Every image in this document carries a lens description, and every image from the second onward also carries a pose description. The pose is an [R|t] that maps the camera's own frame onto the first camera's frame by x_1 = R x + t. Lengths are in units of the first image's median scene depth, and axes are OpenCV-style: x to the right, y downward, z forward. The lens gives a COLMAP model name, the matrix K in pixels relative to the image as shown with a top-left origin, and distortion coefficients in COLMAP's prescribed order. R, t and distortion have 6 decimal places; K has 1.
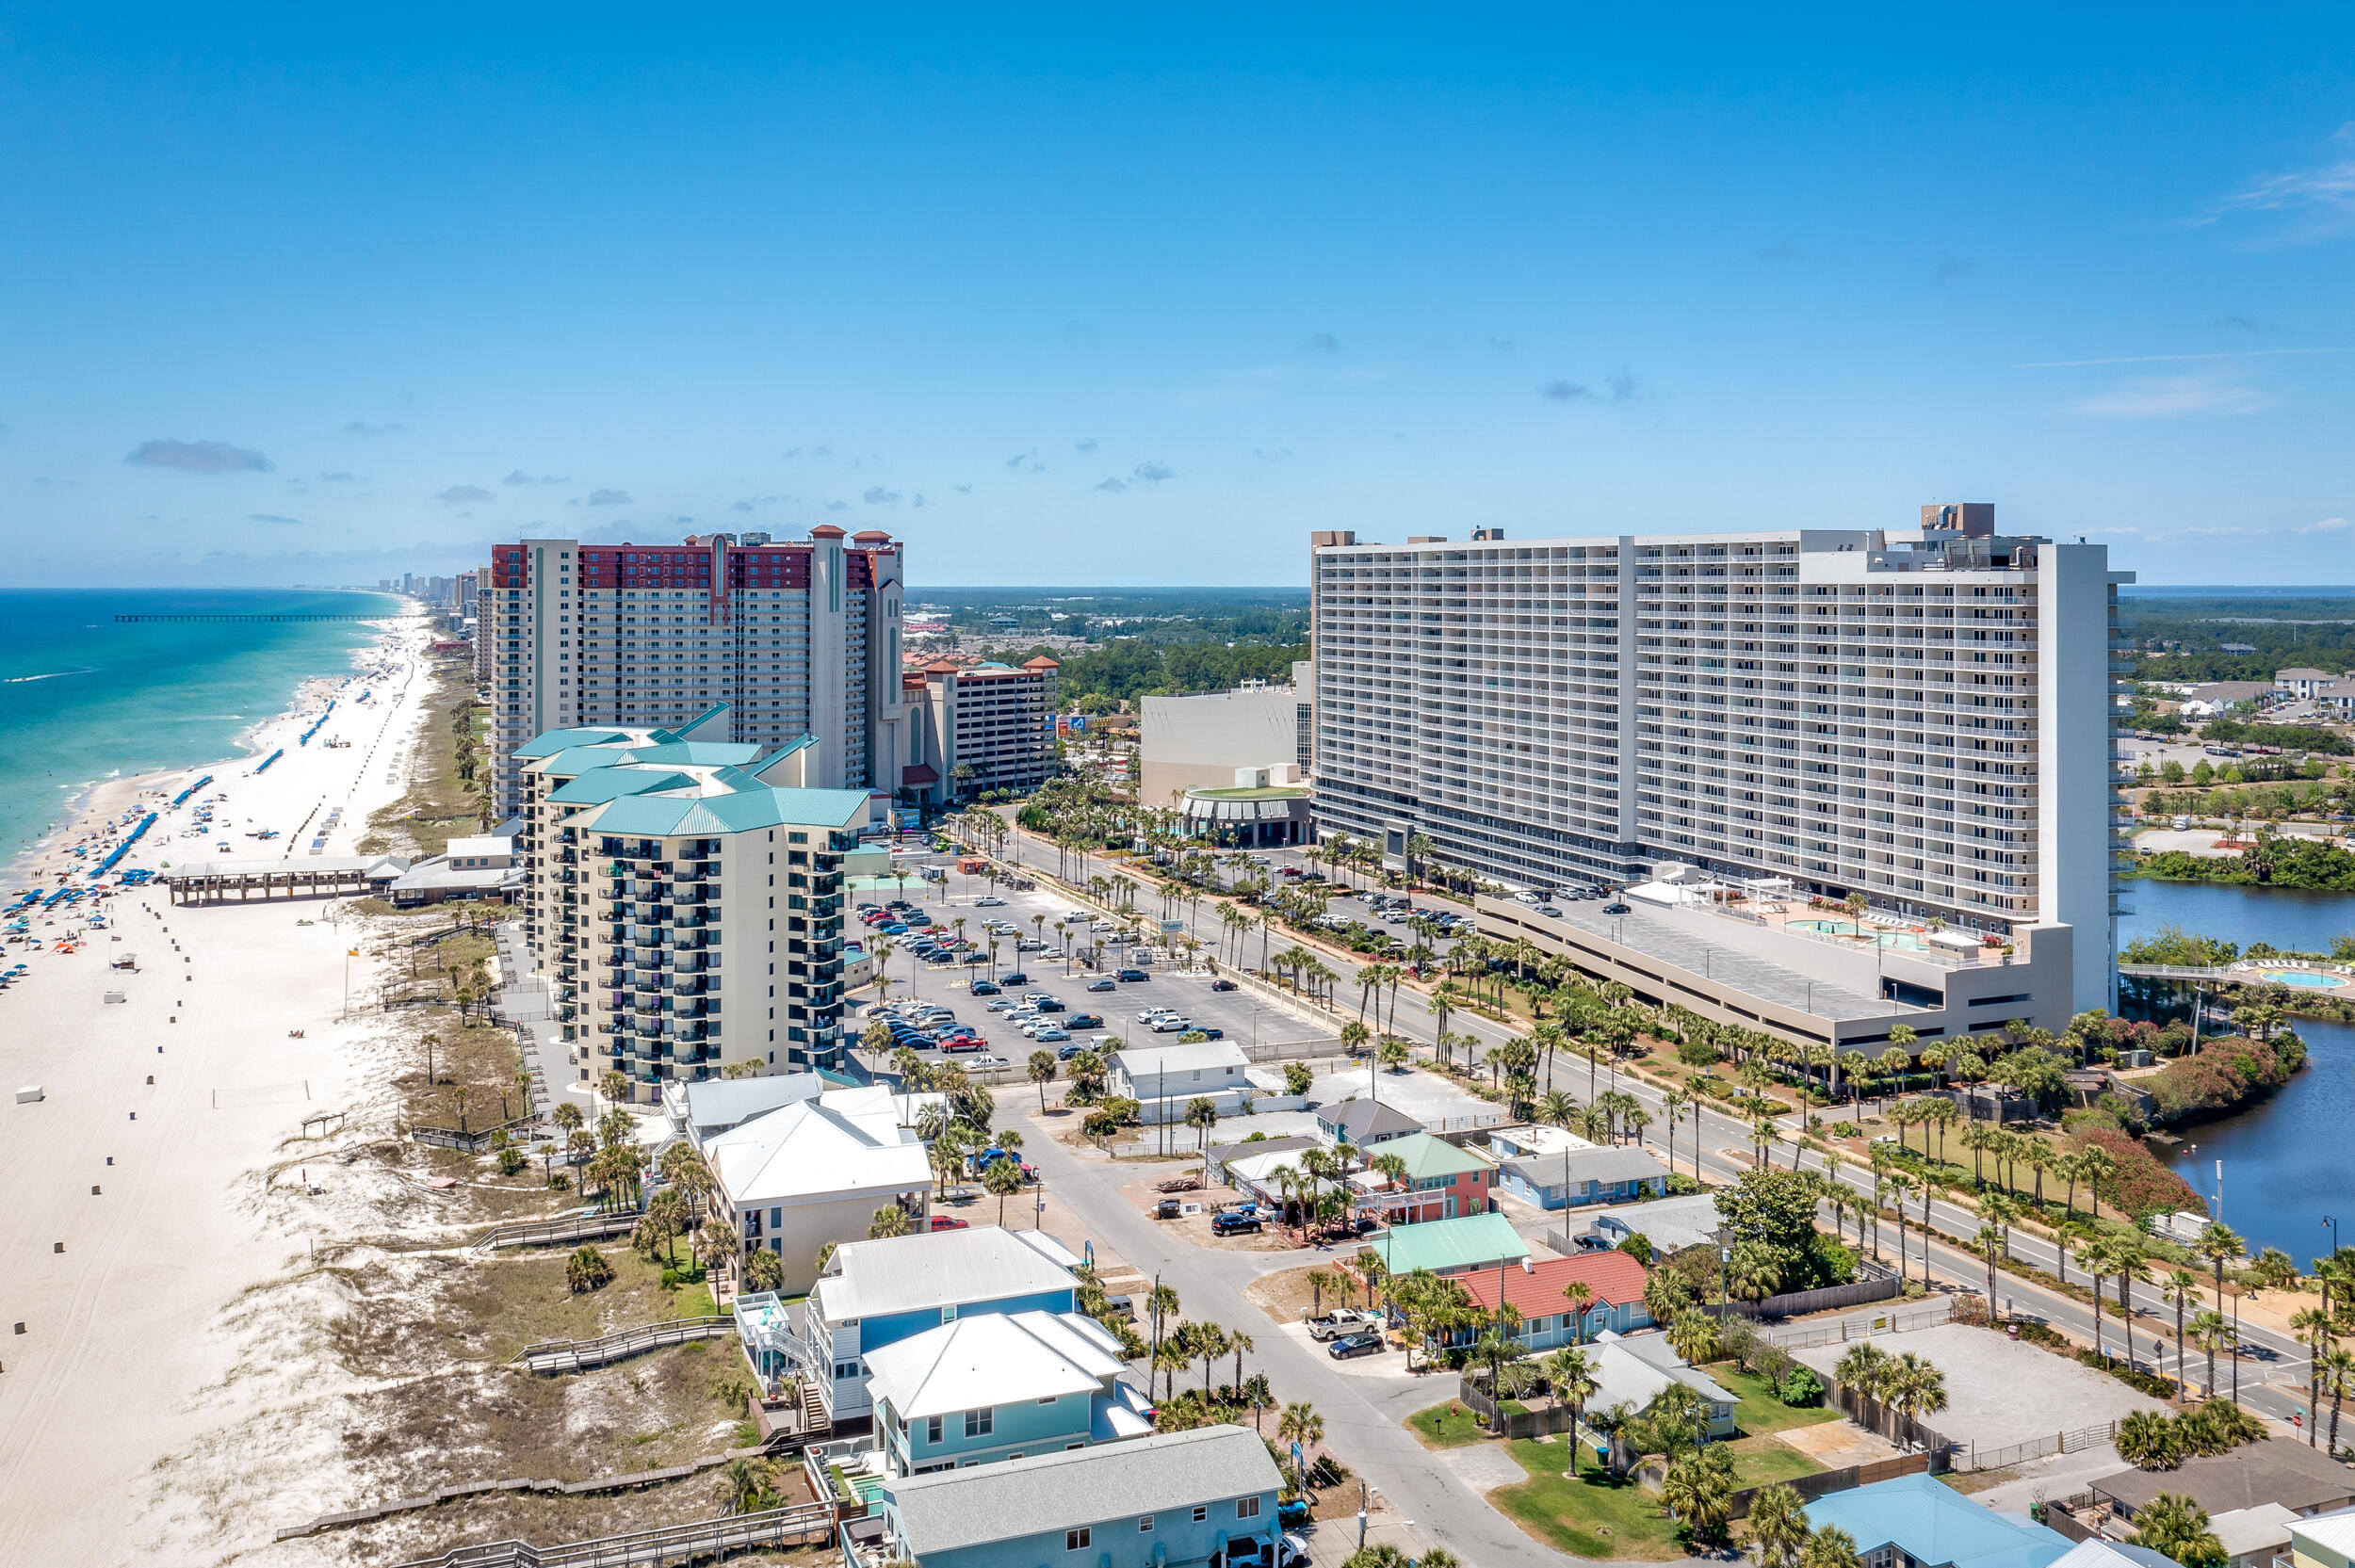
lens RADIAL K [[1975.6, 0, 1166.2], [0, 1975.6, 585.9], [0, 0, 1]] dist [-0.006168, 0.000554]
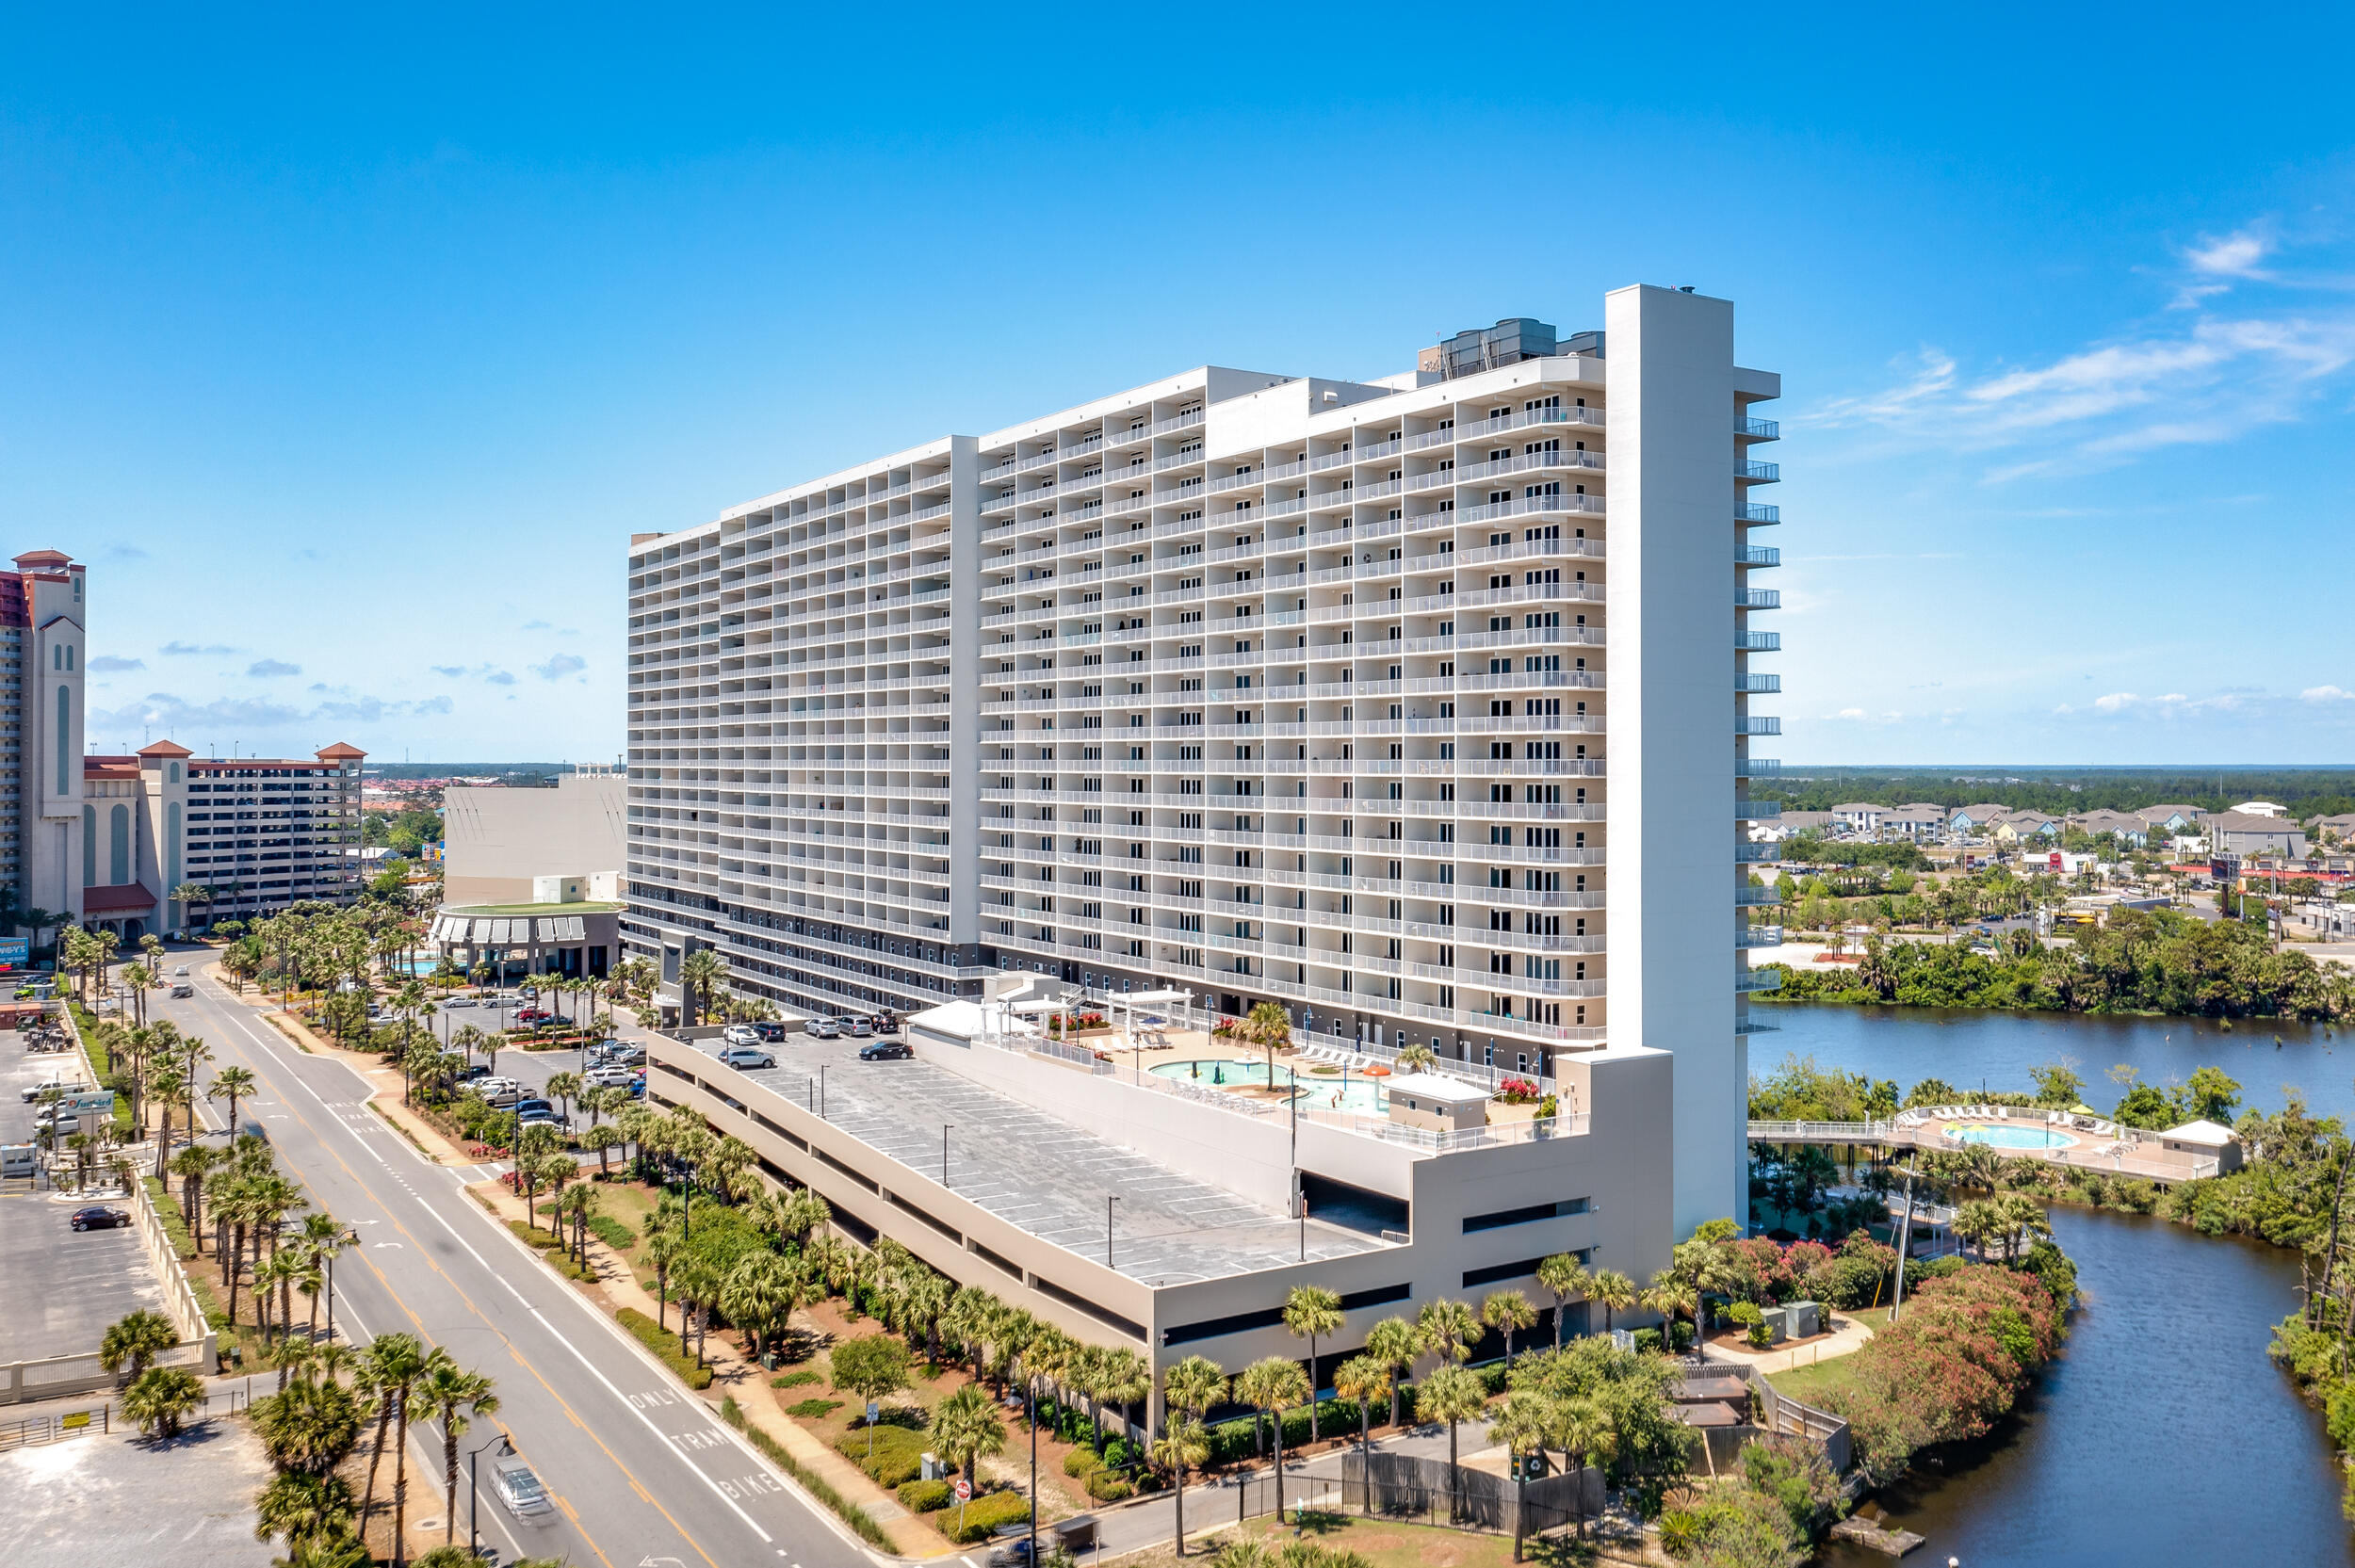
lens RADIAL K [[1851.6, 0, 1169.0], [0, 1851.6, 768.4], [0, 0, 1]] dist [-0.021449, 0.002931]
pose [[0.982941, 0.002635, 0.183904, 0.200197], [-0.001903, 0.999990, -0.004161, 0.082445], [-0.183913, 0.003740, 0.982935, 0.454051]]
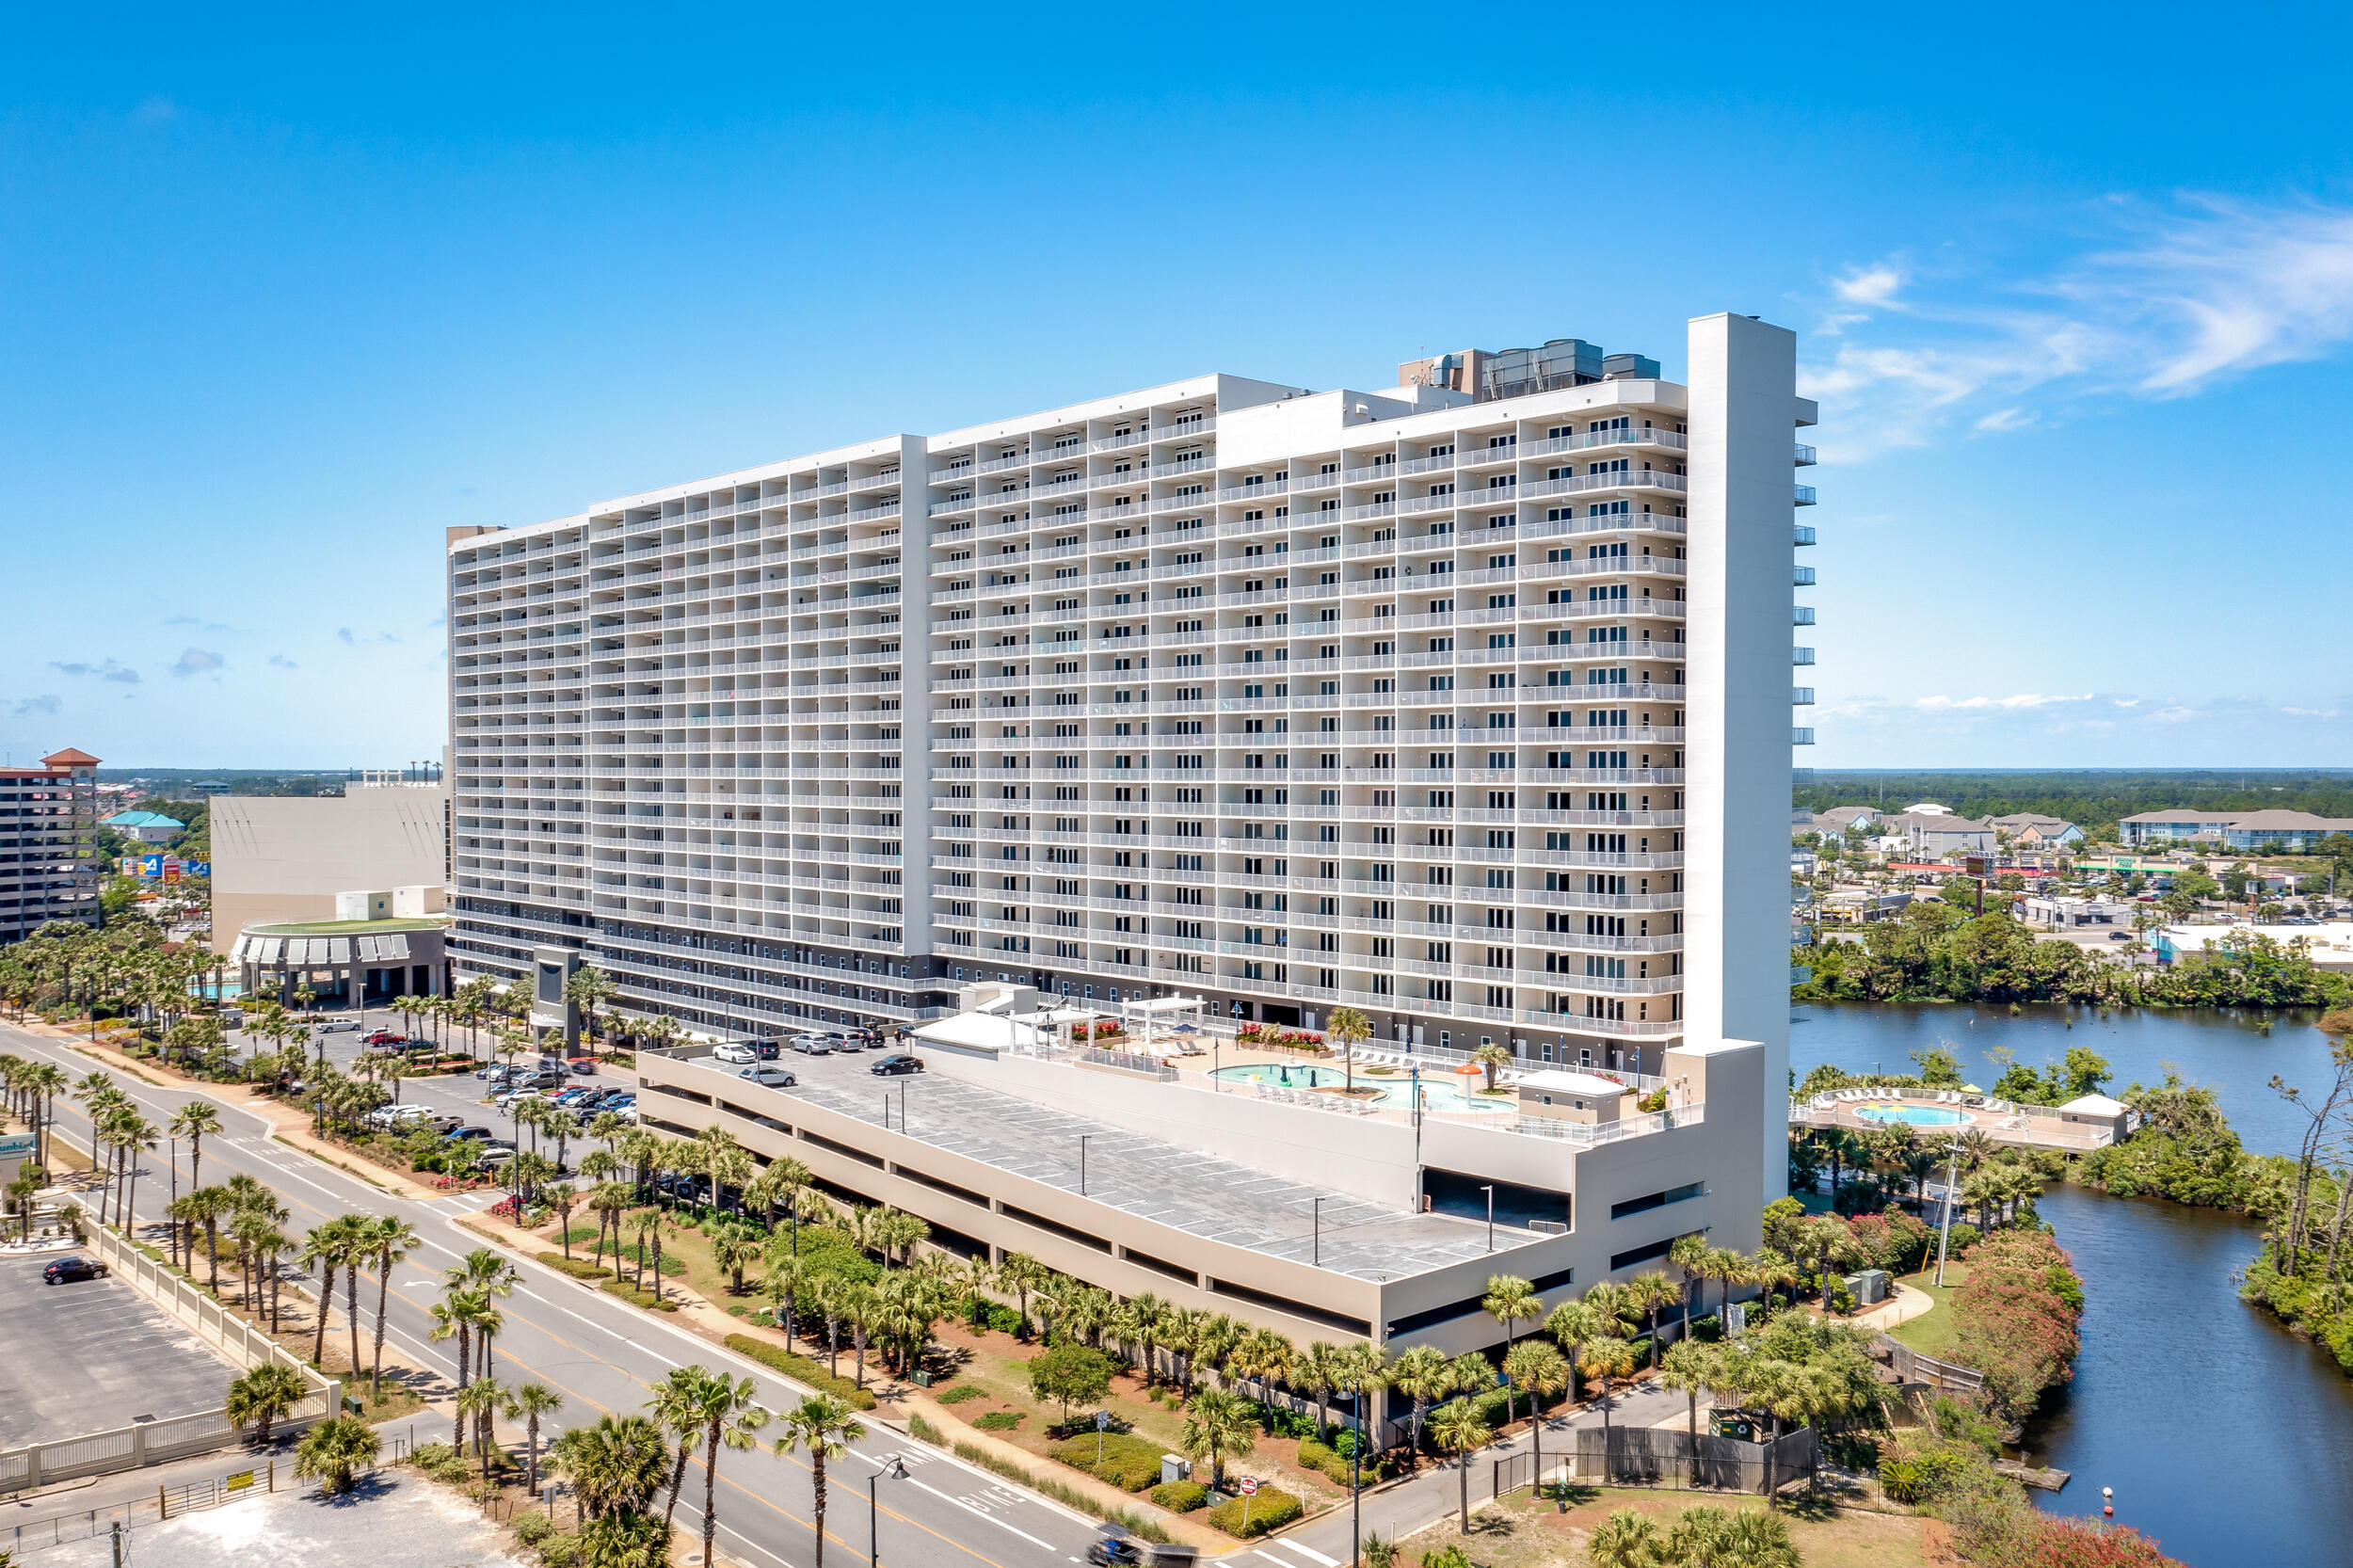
lens RADIAL K [[1872.9, 0, 1151.8], [0, 1872.9, 842.4], [0, 0, 1]] dist [-0.023544, 0.001487]
pose [[0.938706, -0.012066, 0.344507, 0.111492], [0.000817, 0.999462, 0.032777, 0.081465], [-0.344717, -0.030487, 0.938212, 0.471128]]
